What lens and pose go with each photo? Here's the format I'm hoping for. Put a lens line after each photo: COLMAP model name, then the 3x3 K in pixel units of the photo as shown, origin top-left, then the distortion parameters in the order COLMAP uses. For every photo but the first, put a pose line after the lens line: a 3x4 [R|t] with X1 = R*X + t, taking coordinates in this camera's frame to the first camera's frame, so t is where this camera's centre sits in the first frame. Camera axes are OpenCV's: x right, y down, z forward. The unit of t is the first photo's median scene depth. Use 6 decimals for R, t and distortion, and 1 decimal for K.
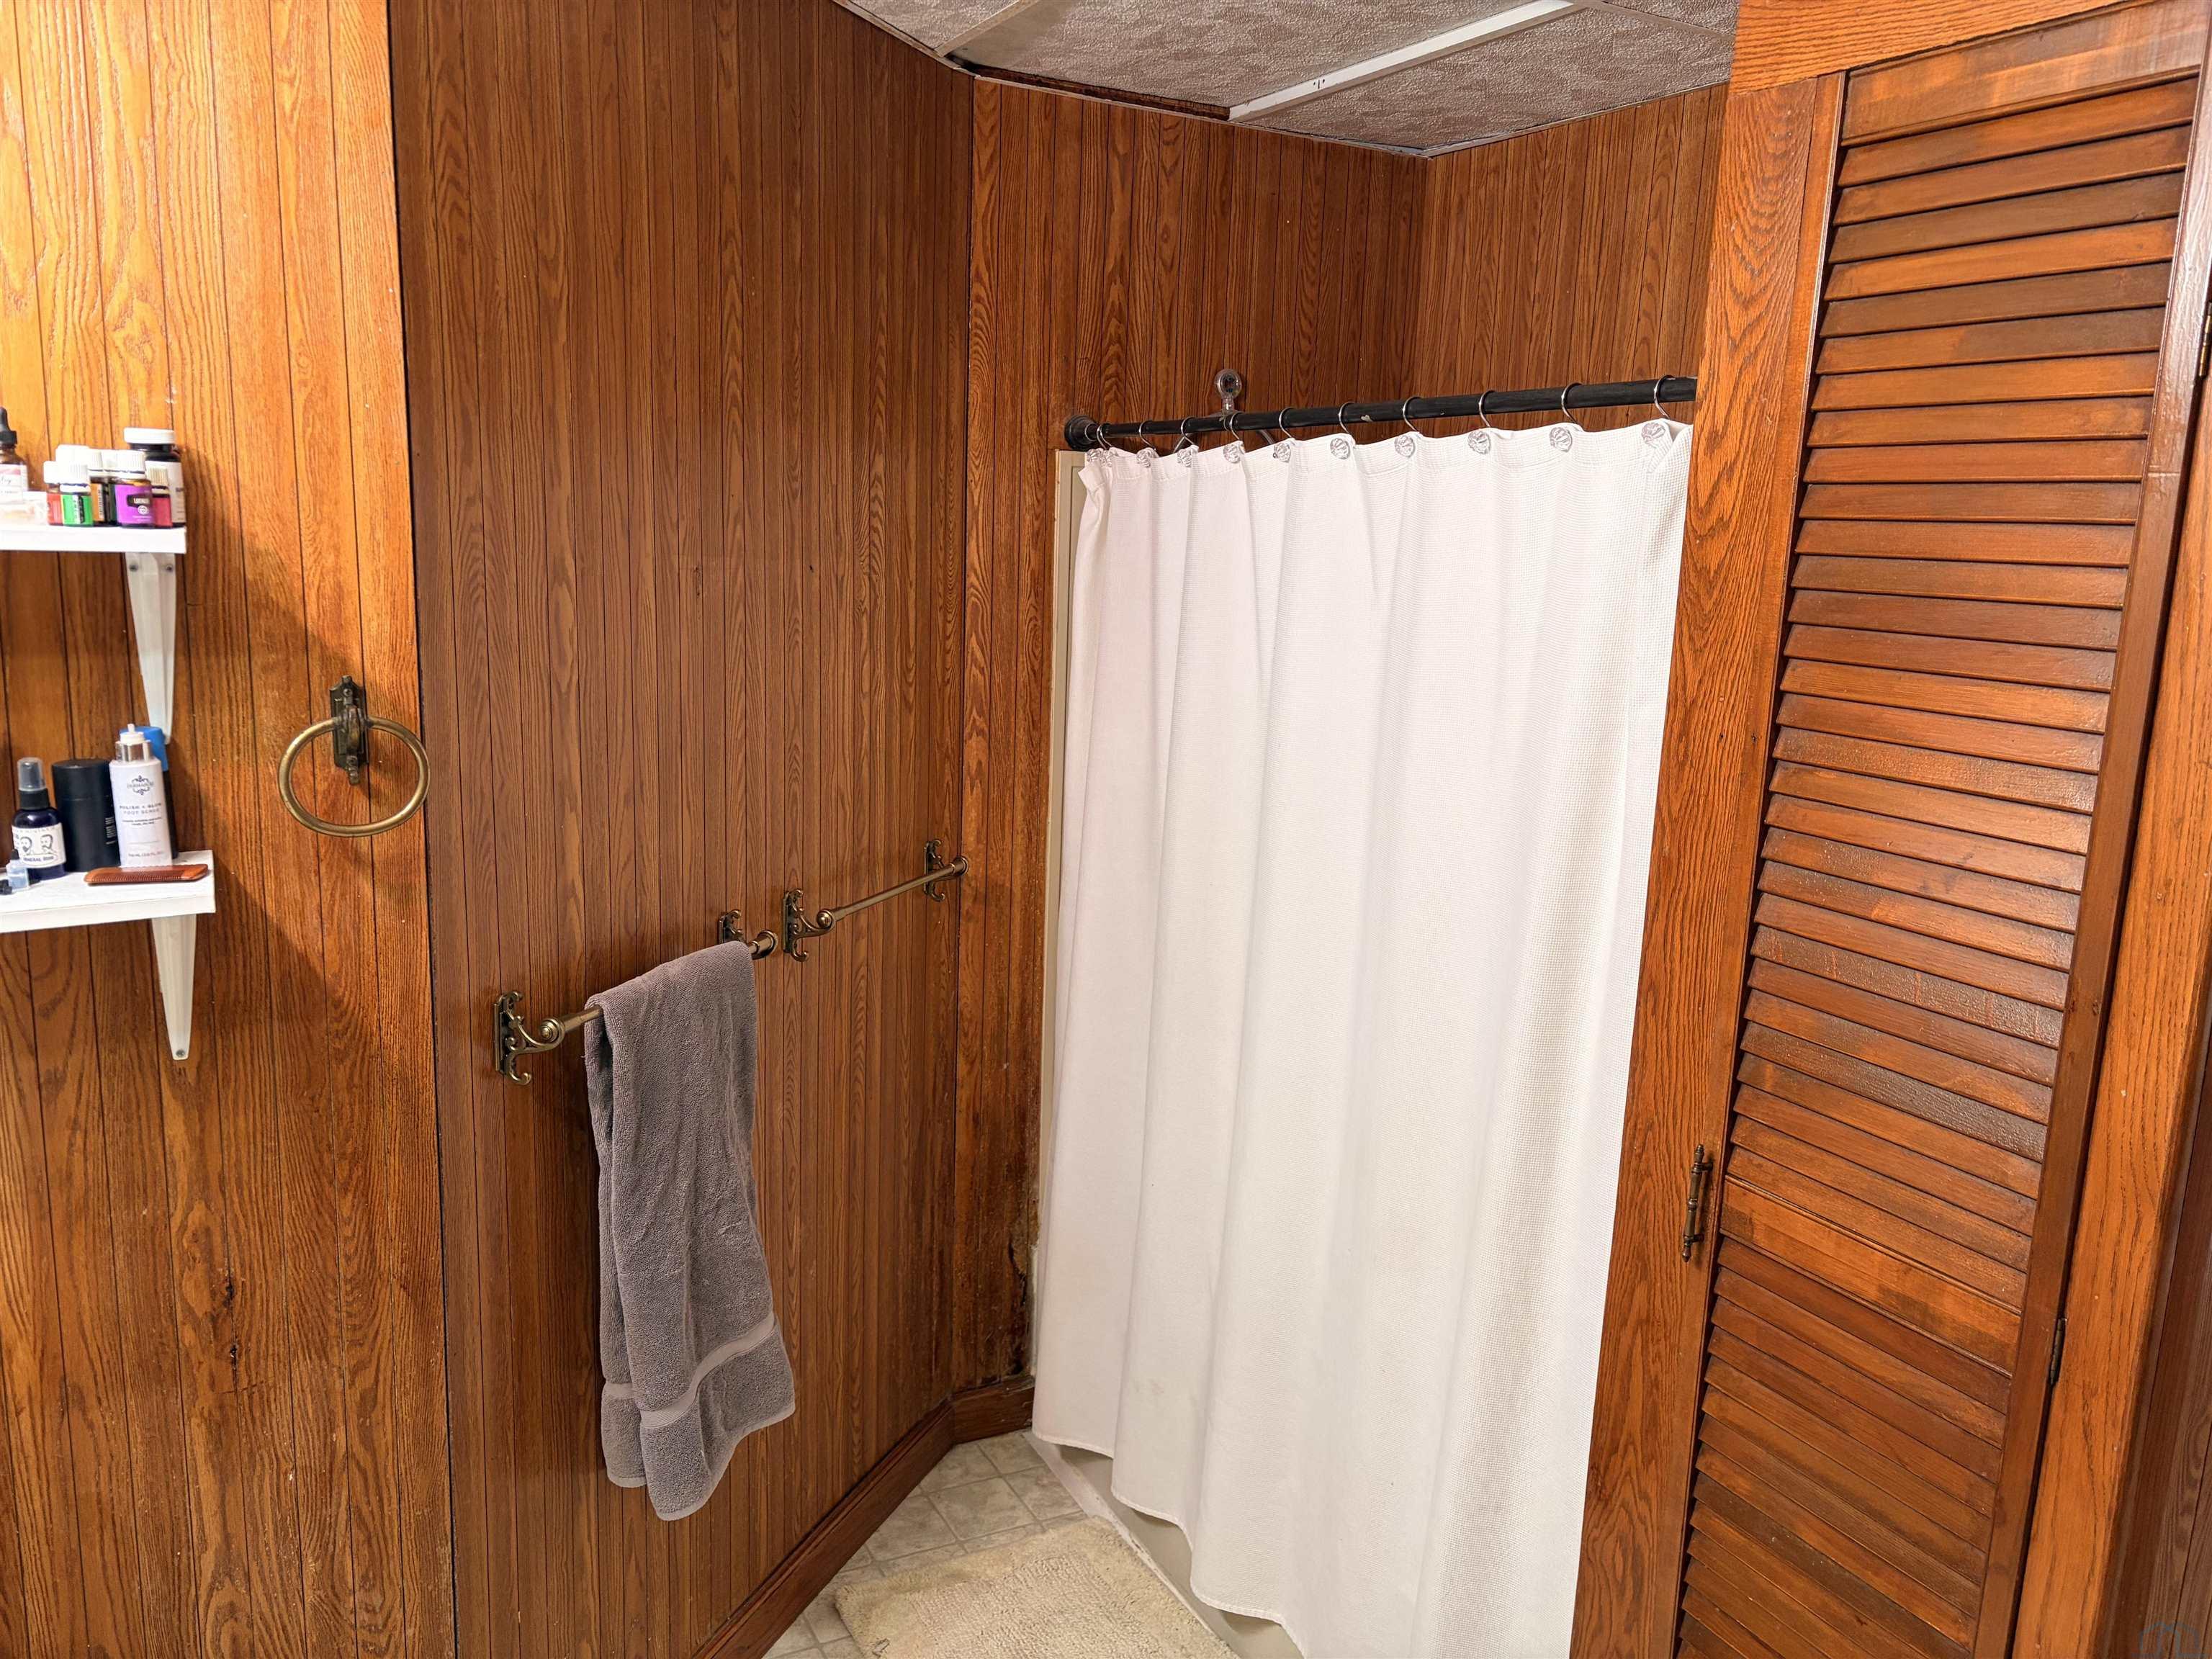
lens RADIAL K [[1649.8, 0, 1111.3], [0, 1649.8, 835.8], [0, 0, 1]] dist [0.046159, -0.053522]
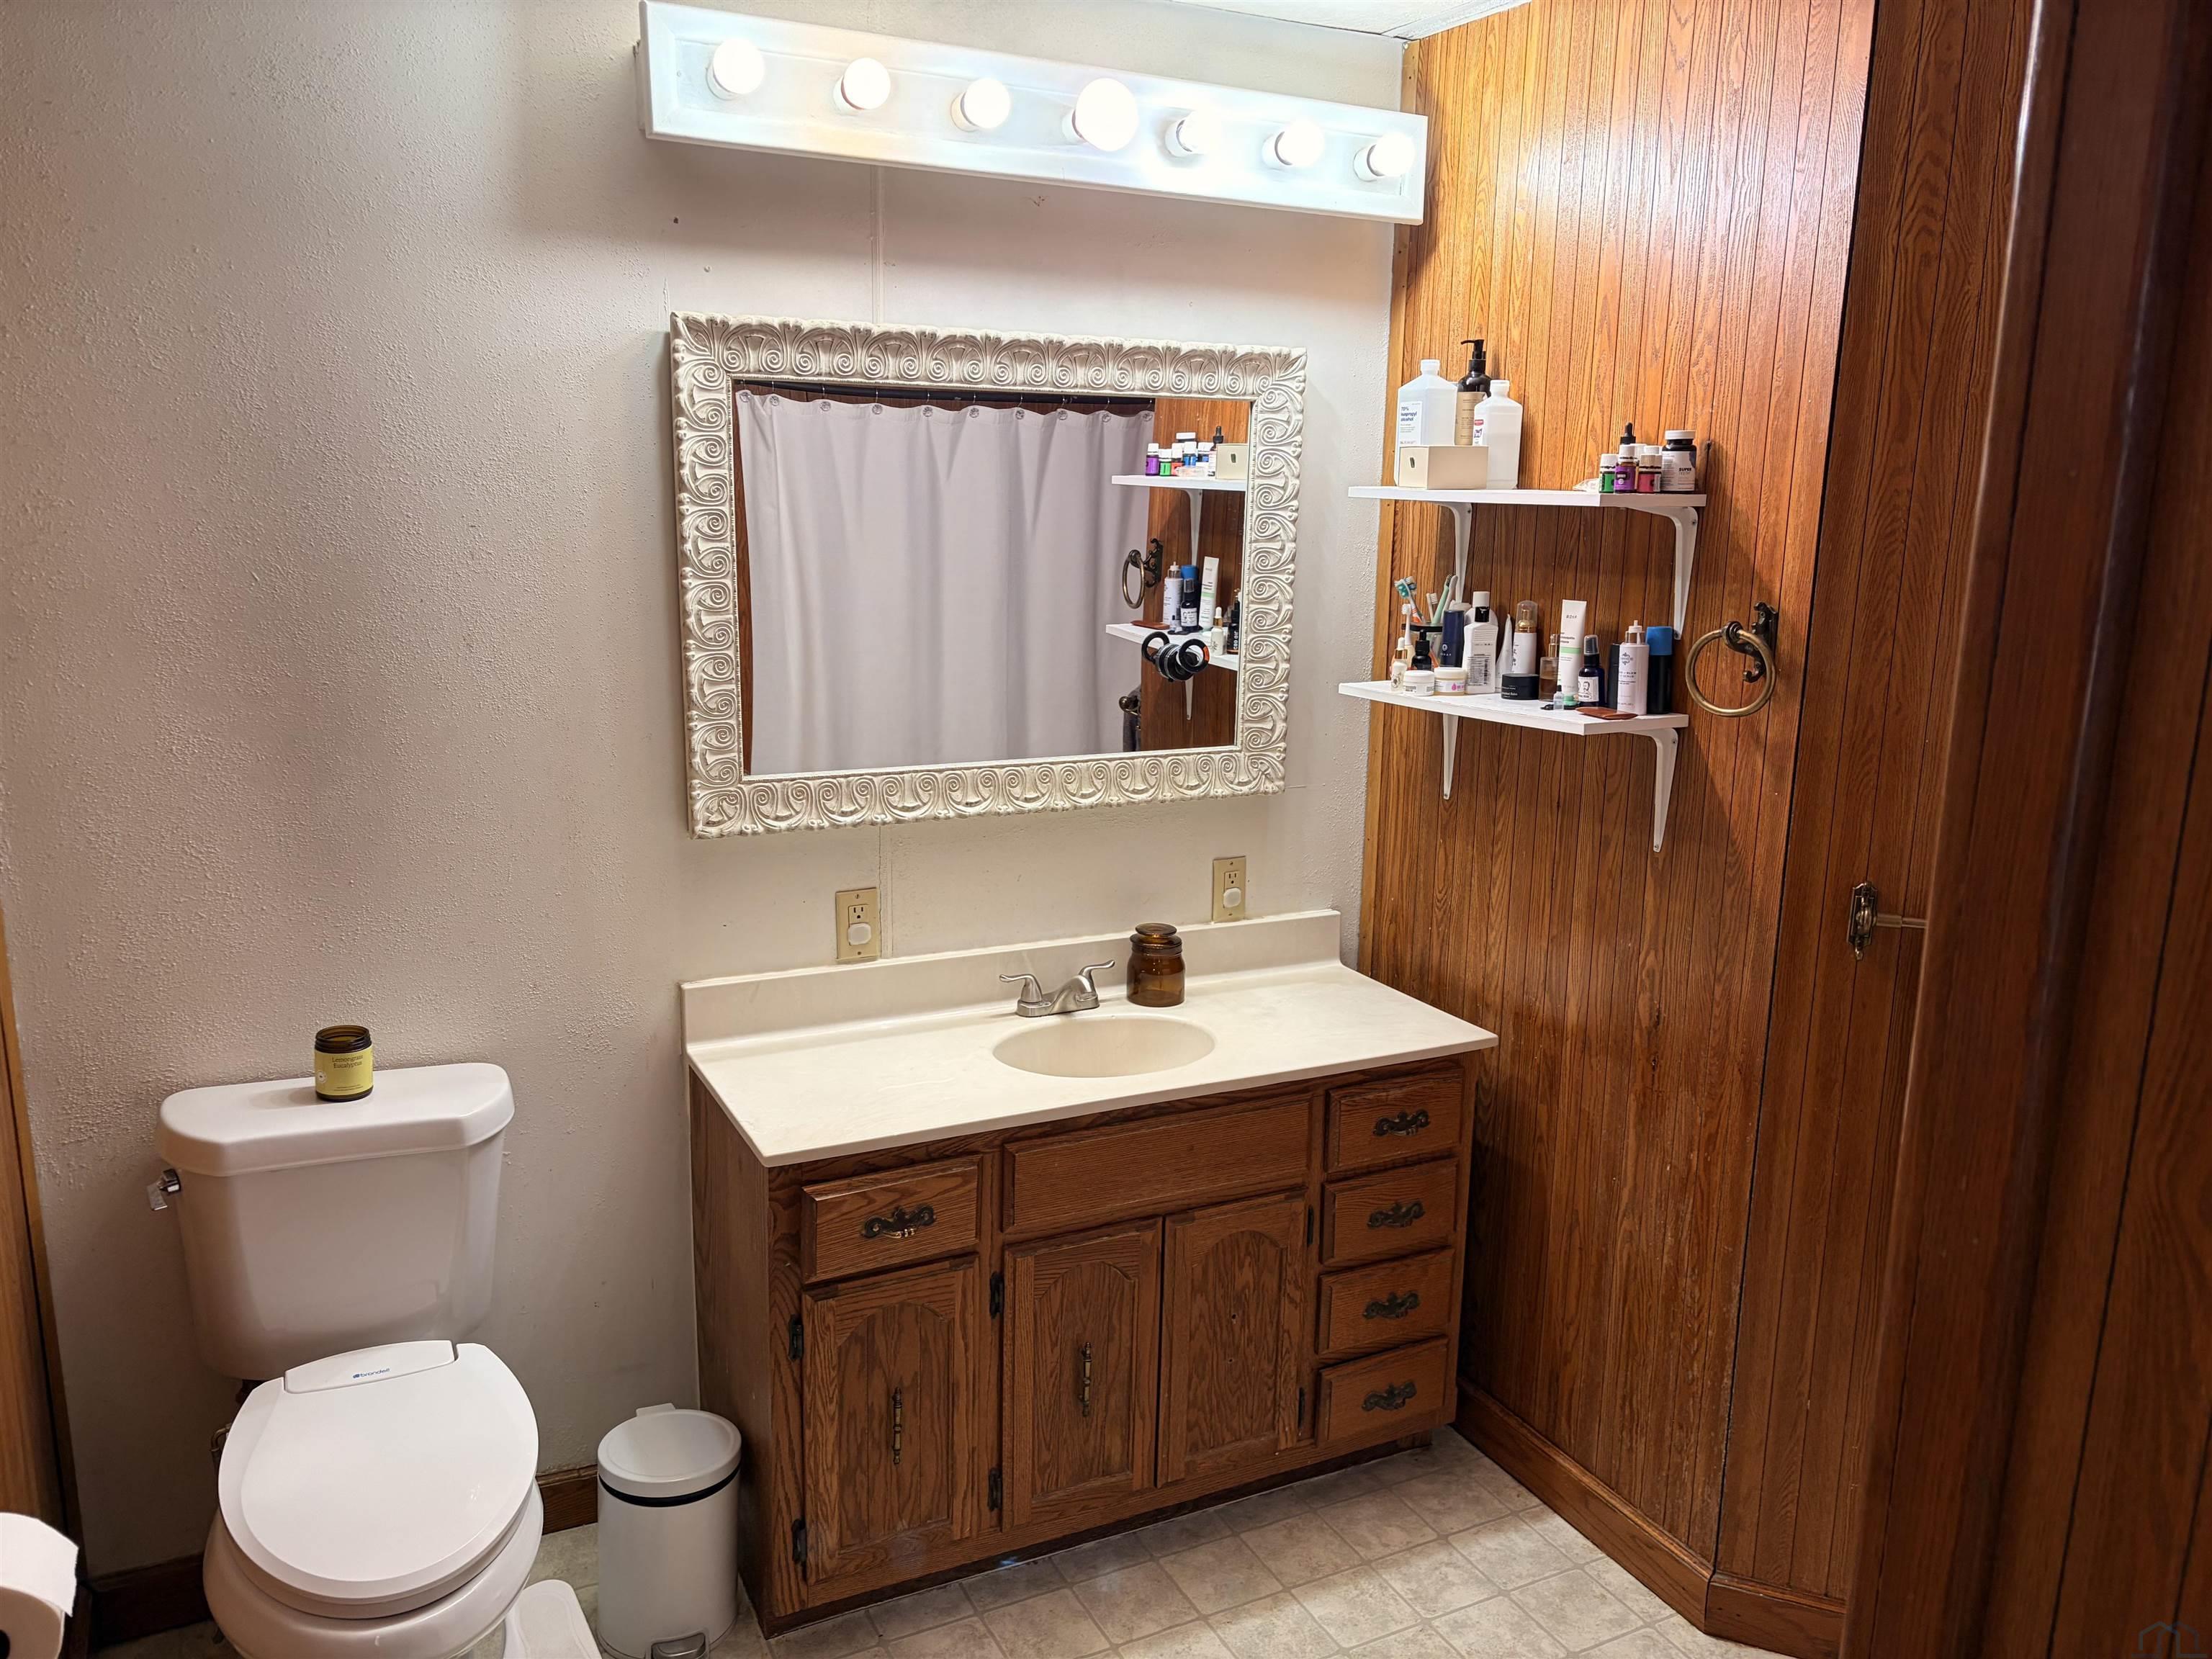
lens RADIAL K [[1649.8, 0, 1111.3], [0, 1649.8, 835.8], [0, 0, 1]] dist [0.046159, -0.053522]
pose [[-0.023681, 0.176831, -0.983956, 0.918723], [-0.200737, 0.963346, 0.177958, -0.046366], [0.979359, 0.201730, 0.012684, 0.494048]]
